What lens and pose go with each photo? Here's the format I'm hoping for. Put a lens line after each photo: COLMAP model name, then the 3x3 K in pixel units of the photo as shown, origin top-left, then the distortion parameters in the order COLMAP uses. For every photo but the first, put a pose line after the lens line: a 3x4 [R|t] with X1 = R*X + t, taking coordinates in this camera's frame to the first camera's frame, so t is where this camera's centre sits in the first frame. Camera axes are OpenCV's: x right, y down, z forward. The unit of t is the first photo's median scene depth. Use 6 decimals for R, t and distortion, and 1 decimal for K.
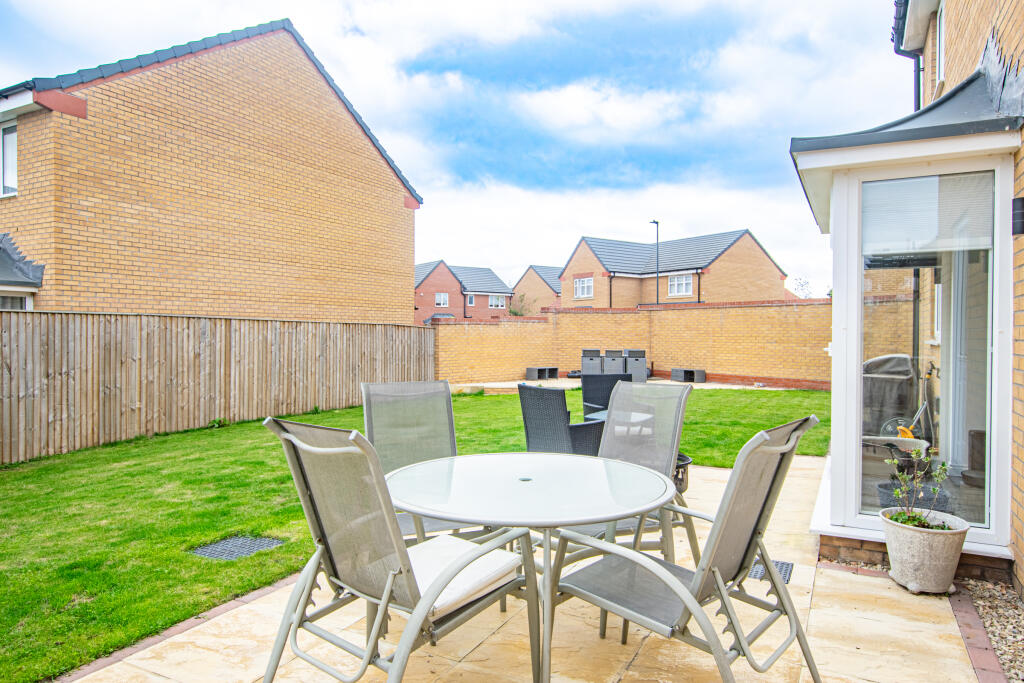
lens RADIAL K [[656.0, 0, 516.9], [0, 656.0, 341.0], [0, 0, 1]] dist [-0.006990, 0.000476]
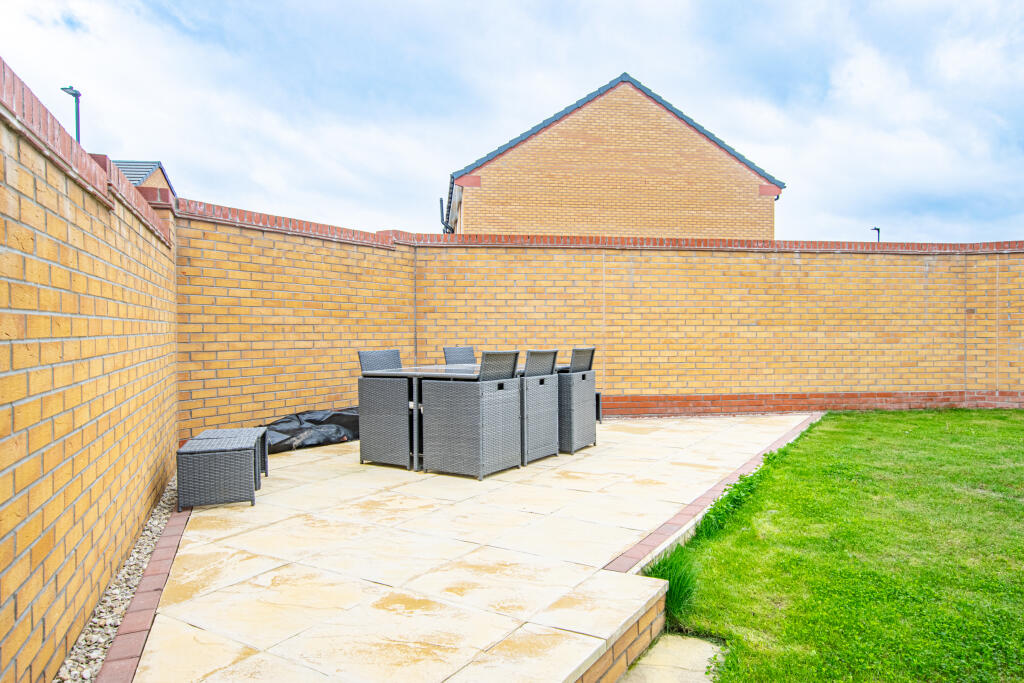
lens RADIAL K [[656.0, 0, 509.5], [0, 656.0, 342.6], [0, 0, 1]] dist [-0.006990, 0.000476]
pose [[0.457718, -0.020446, 0.888862, -0.139520], [0.014014, 0.999777, 0.015781, 0.005626], [-0.888987, 0.005233, 0.457903, 0.931600]]
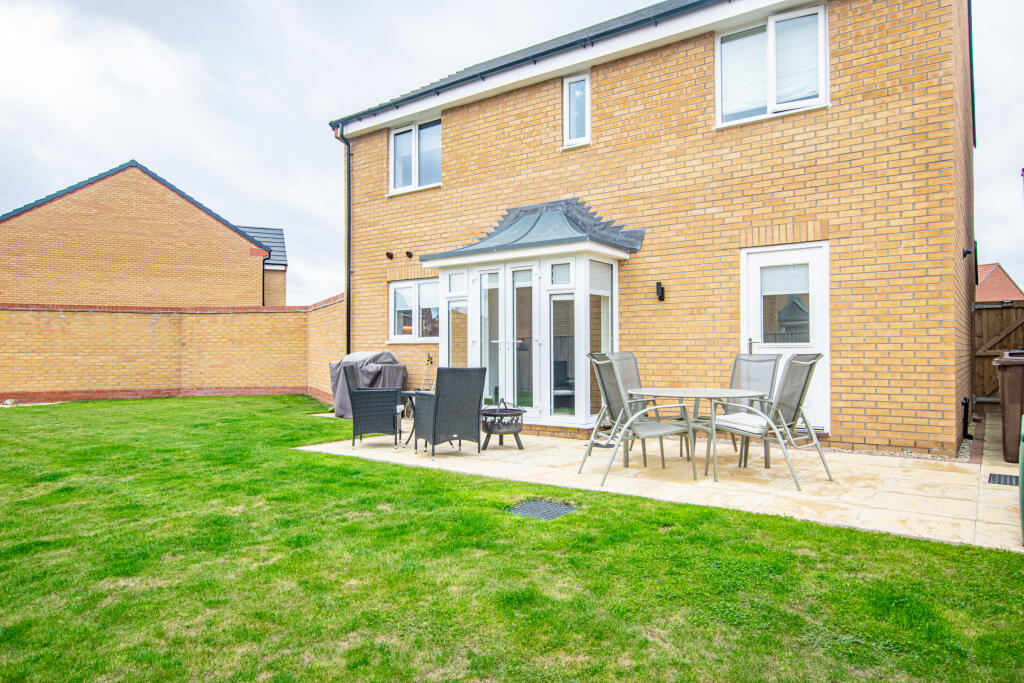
lens RADIAL K [[656.0, 0, 518.7], [0, 656.0, 342.1], [0, 0, 1]] dist [-0.006990, 0.000476]
pose [[0.125713, 0.010976, 0.992006, -0.393753], [0.017332, 0.999762, -0.013258, 0.012073], [-0.991915, 0.018860, 0.125493, 0.237636]]
